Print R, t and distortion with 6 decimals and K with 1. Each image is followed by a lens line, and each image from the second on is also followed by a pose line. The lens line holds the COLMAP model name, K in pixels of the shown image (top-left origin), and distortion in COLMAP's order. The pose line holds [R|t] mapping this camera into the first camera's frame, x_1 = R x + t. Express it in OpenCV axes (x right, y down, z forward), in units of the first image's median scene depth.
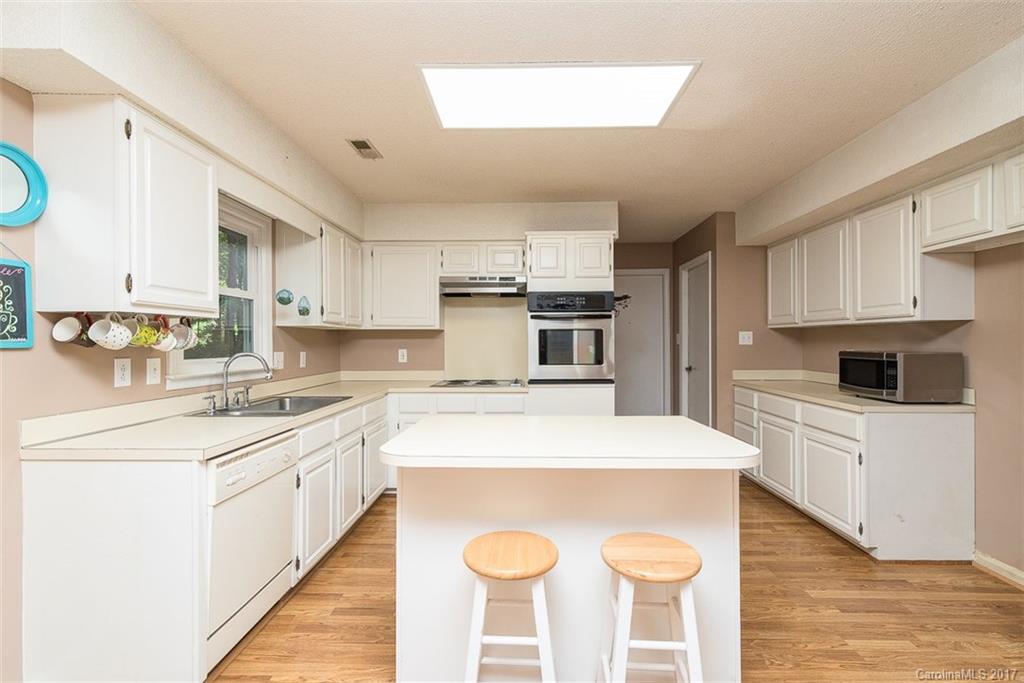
lens RADIAL K [[472.3, 0, 509.0], [0, 472.3, 342.1], [0, 0, 1]] dist [-0.011676, 0.001890]
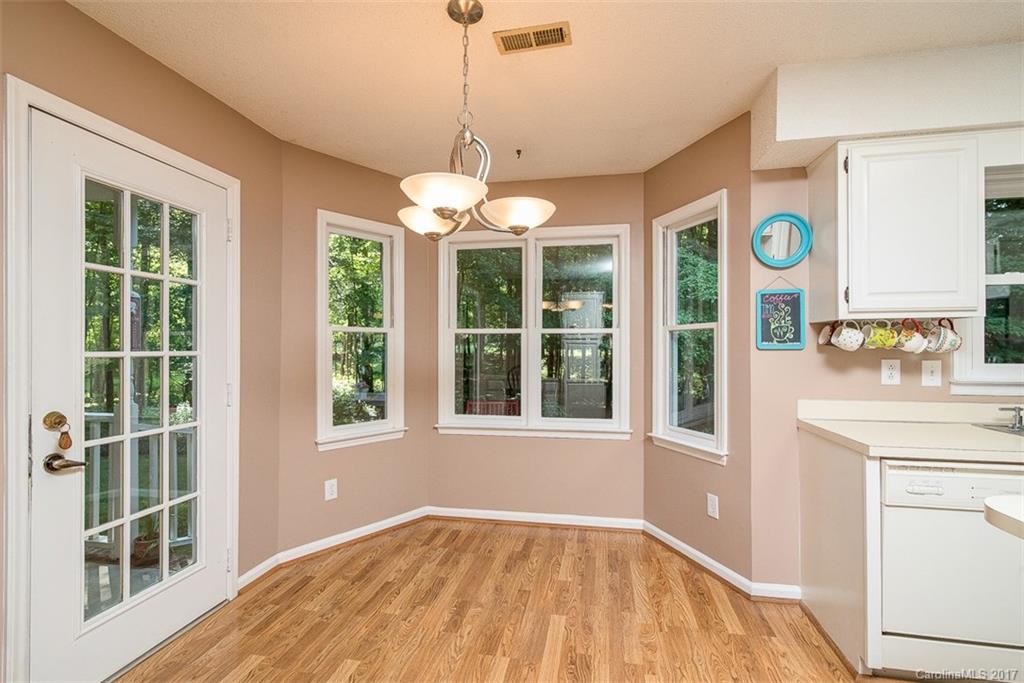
lens RADIAL K [[472.3, 0, 512.3], [0, 472.3, 340.6], [0, 0, 1]] dist [-0.011676, 0.001890]
pose [[-0.160305, -0.013476, -0.986976, 0.400106], [0.001071, 0.999904, -0.013826, 0.004217], [0.987067, -0.003274, -0.160275, 0.280389]]
